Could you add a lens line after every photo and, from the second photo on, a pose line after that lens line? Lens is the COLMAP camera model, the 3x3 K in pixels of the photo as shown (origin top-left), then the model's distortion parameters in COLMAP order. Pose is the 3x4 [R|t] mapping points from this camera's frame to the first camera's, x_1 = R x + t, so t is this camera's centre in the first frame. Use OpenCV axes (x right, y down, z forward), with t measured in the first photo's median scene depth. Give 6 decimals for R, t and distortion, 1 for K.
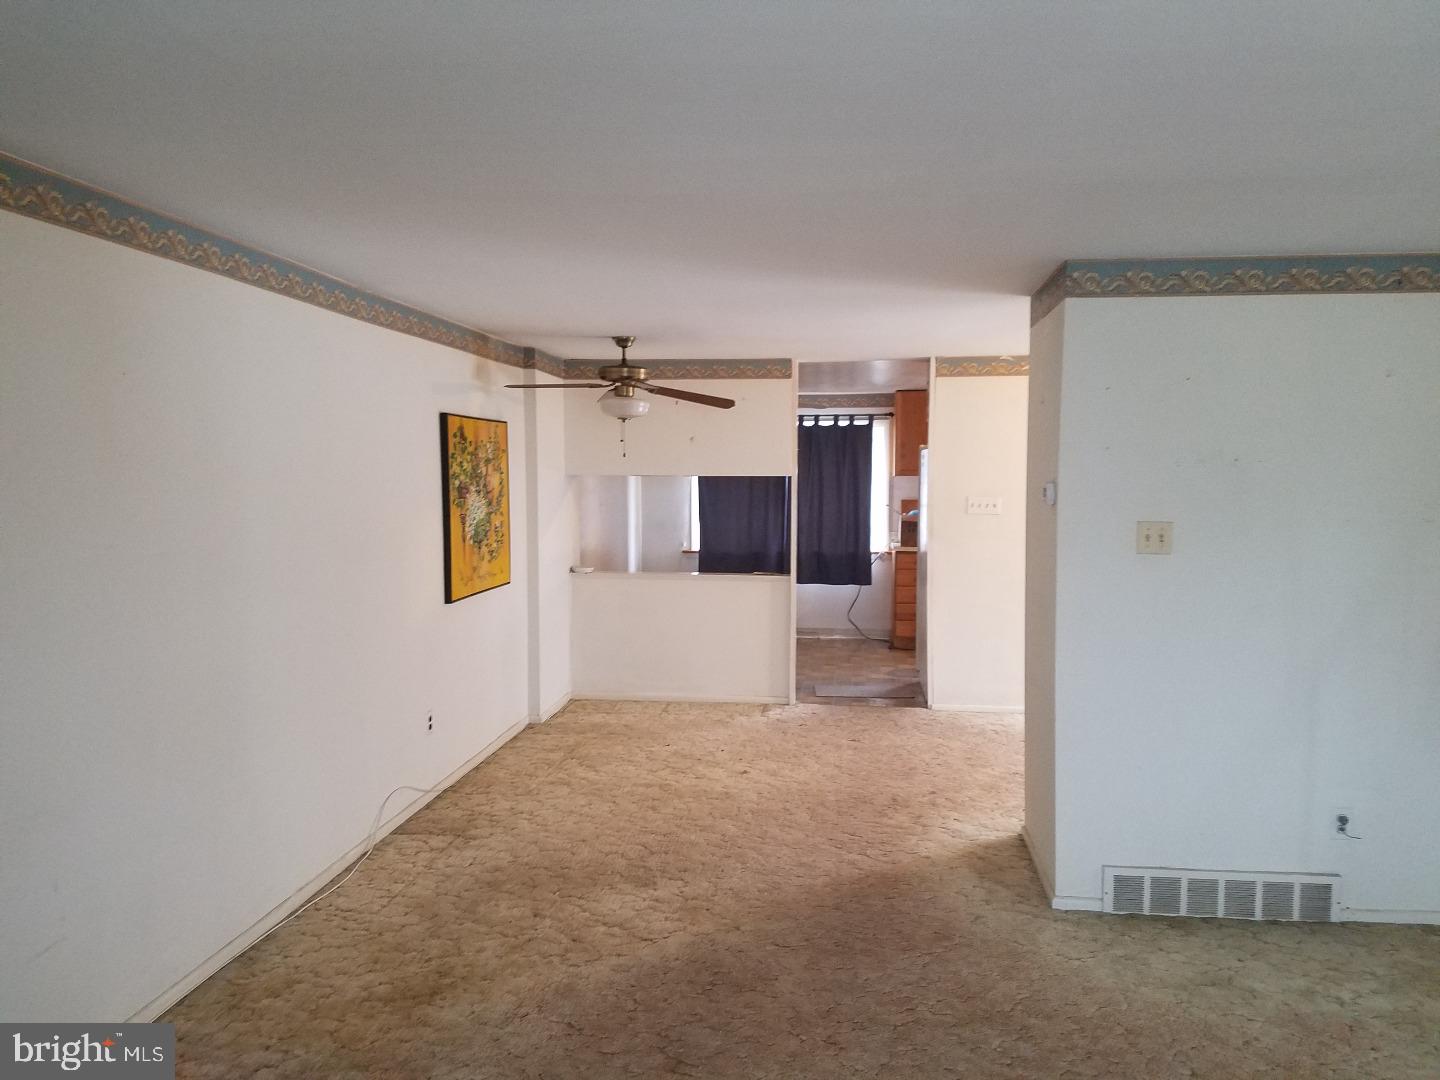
lens RADIAL K [[1077.8, 0, 715.7], [0, 1077.8, 525.4], [0, 0, 1]] dist [0.111420, -0.102642]
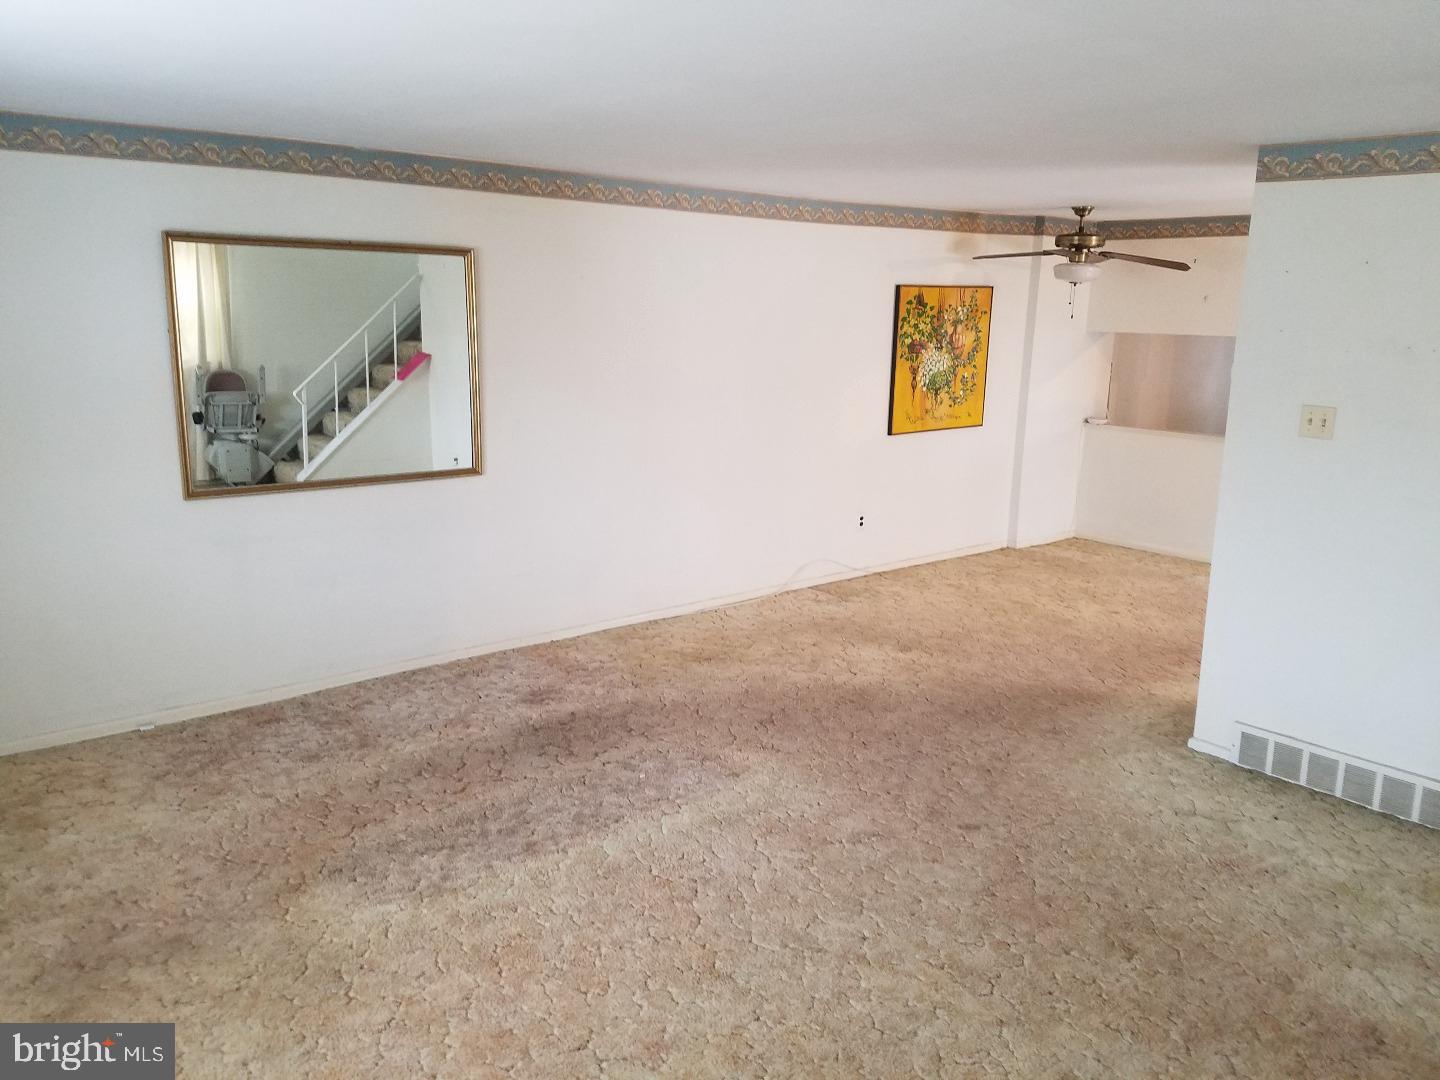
lens RADIAL K [[1077.8, 0, 714.3], [0, 1077.8, 529.8], [0, 0, 1]] dist [0.111420, -0.102642]
pose [[0.710956, 0.150818, -0.686873, 0.514882], [-0.049331, 0.985022, 0.165223, -0.020366], [0.701504, -0.083583, 0.707747, -0.075644]]
